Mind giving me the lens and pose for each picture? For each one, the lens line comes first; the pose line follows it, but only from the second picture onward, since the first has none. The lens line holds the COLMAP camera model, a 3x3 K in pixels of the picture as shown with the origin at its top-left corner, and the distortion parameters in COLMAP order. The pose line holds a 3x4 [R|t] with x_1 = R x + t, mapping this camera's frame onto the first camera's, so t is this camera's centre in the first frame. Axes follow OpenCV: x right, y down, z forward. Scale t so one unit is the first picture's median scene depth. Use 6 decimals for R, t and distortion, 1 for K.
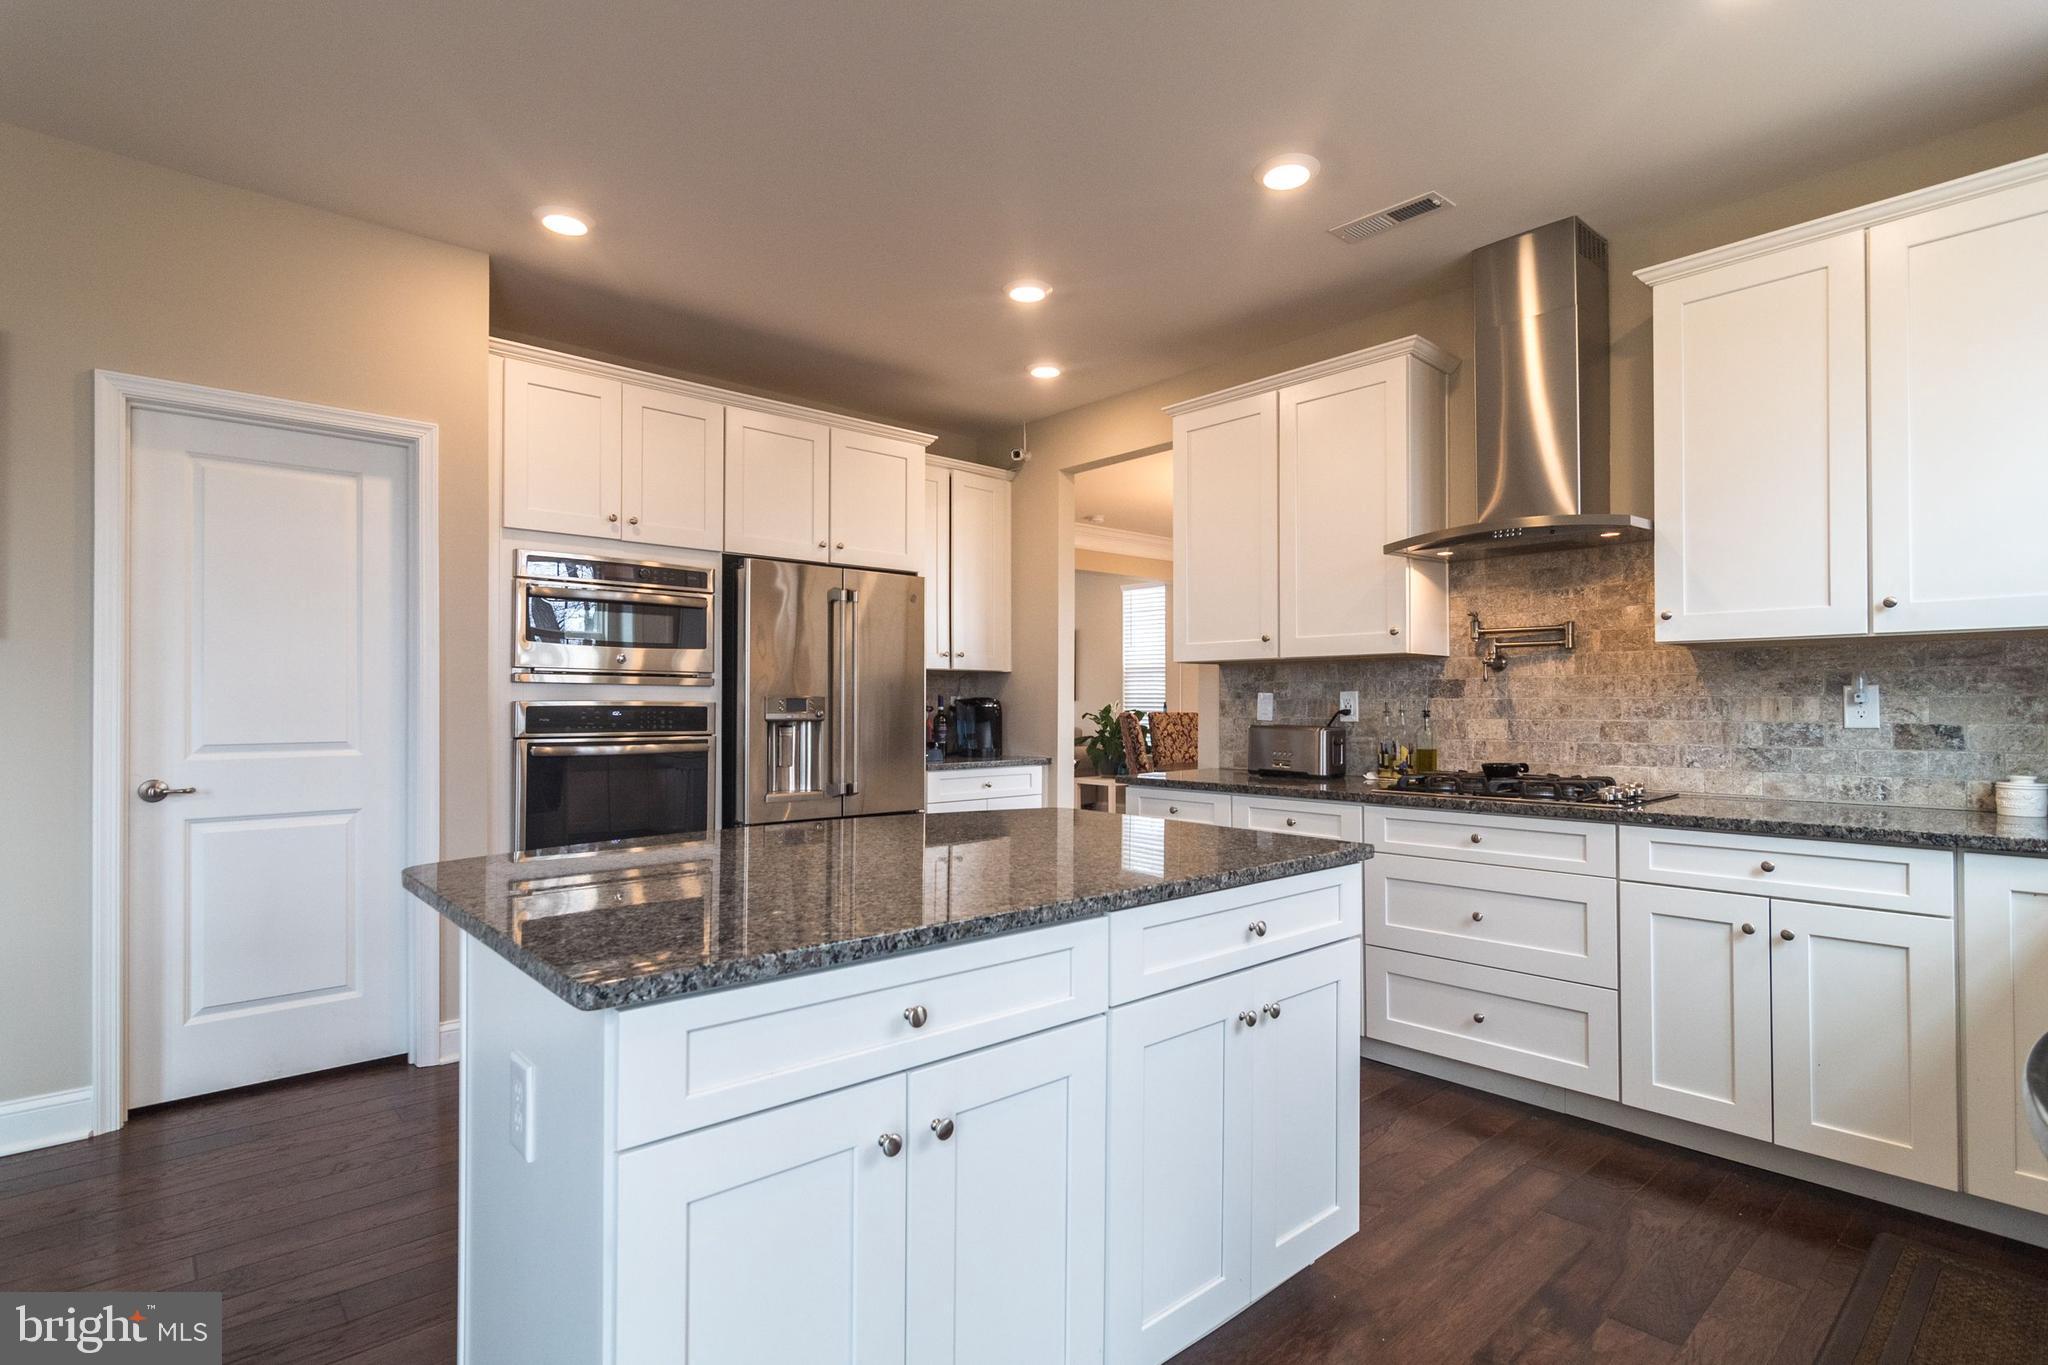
lens RADIAL K [[985.6, 0, 1043.6], [0, 985.6, 697.4], [0, 0, 1]] dist [-0.008115, 0.003572]
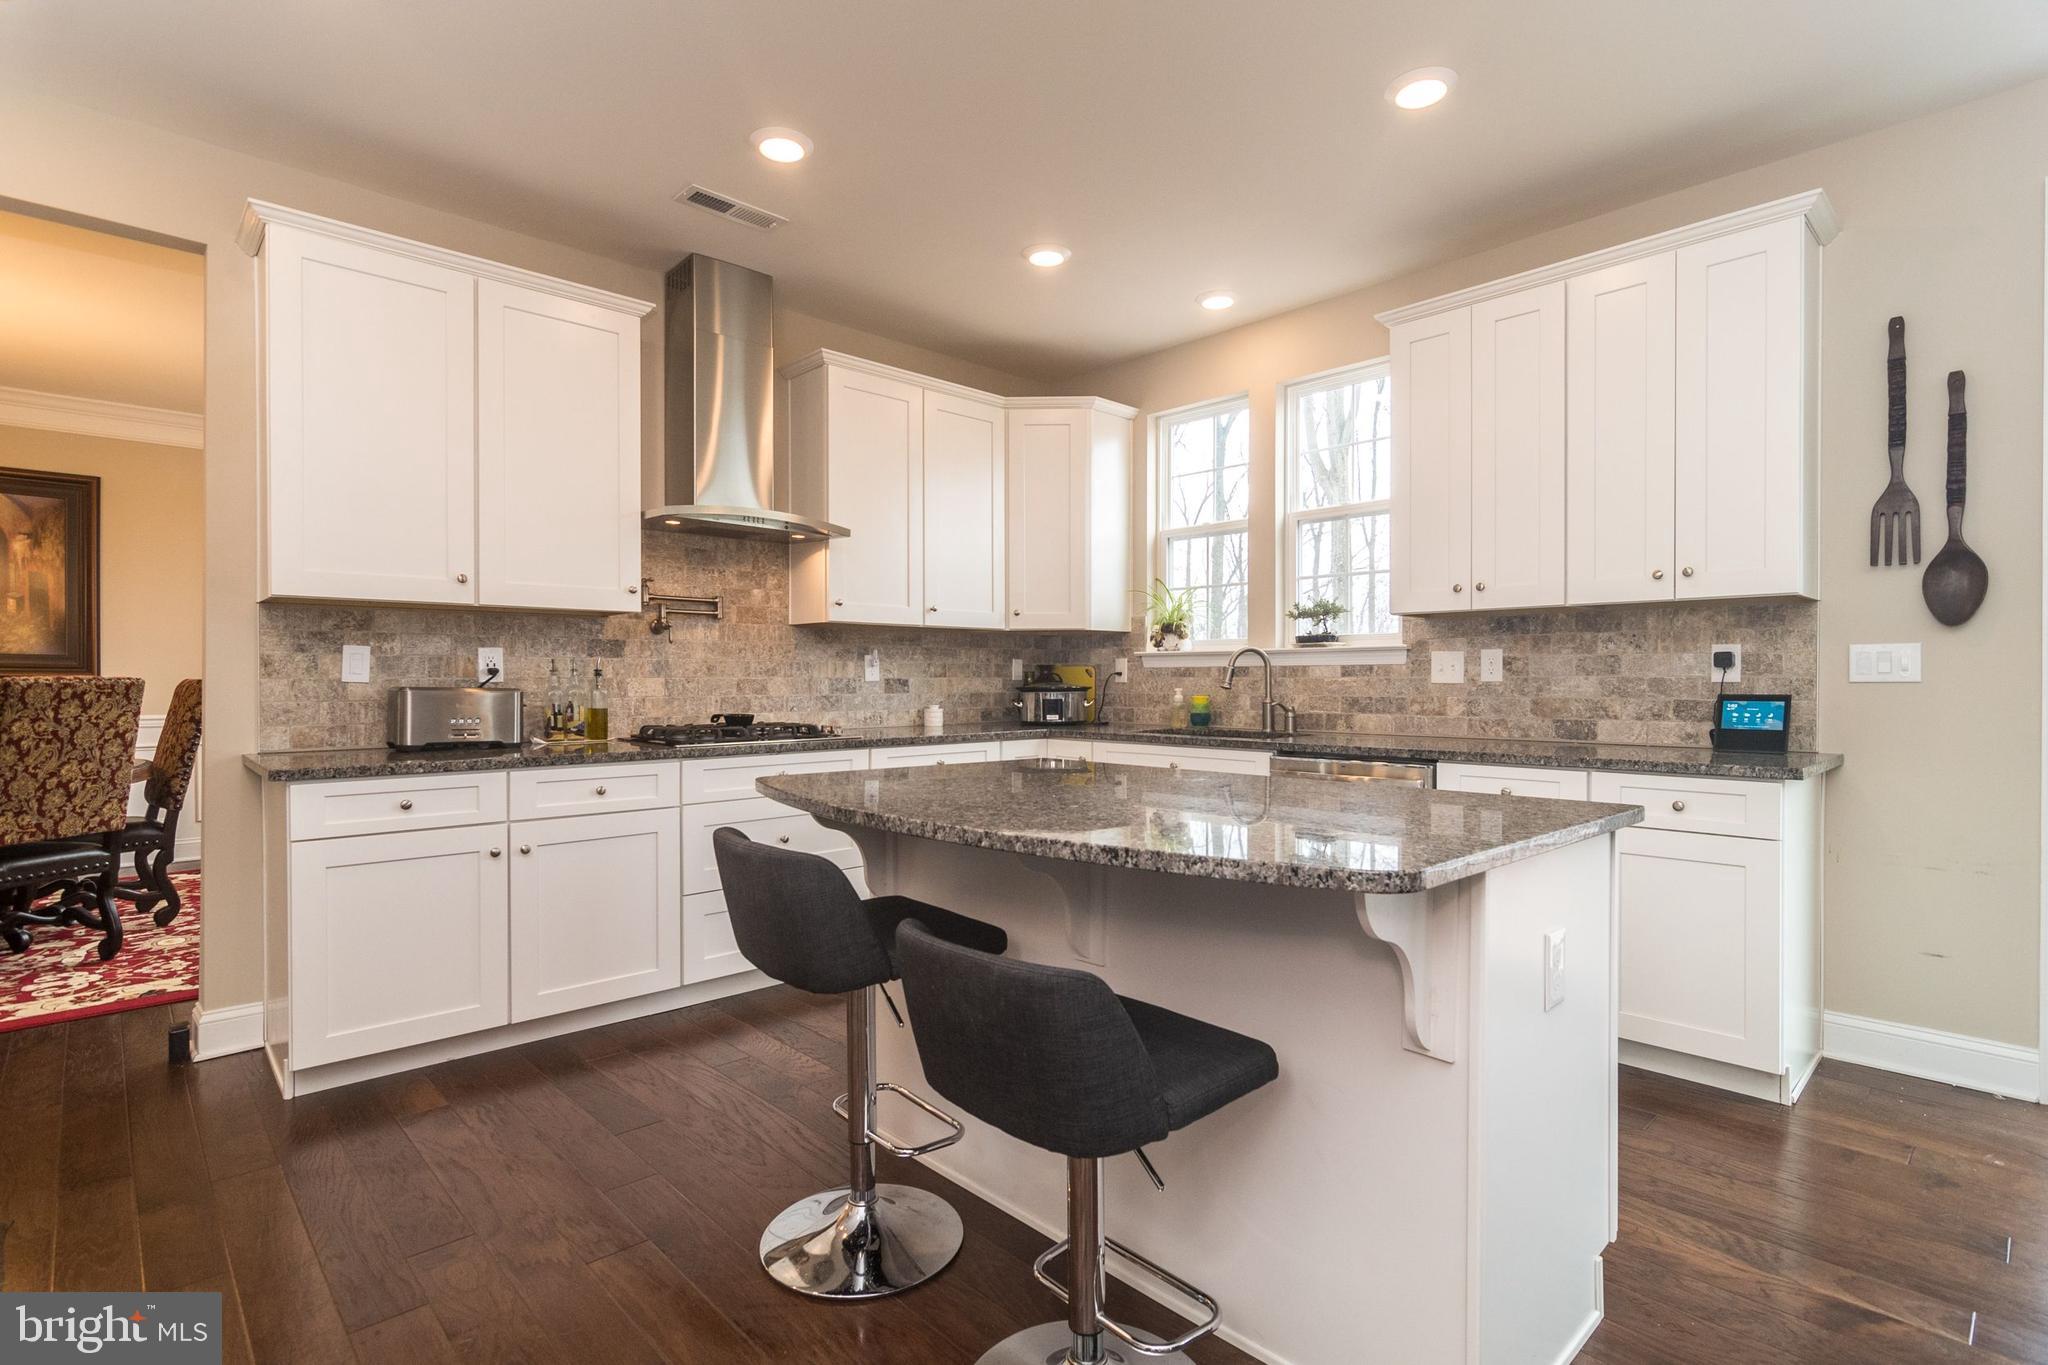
lens RADIAL K [[985.6, 0, 1026.0], [0, 985.6, 685.6], [0, 0, 1]] dist [-0.008115, 0.003572]
pose [[-0.014651, -0.006321, 0.999873, -0.650268], [-0.007494, 0.999953, 0.006212, 0.021218], [-0.999865, -0.007402, -0.014697, 0.615411]]
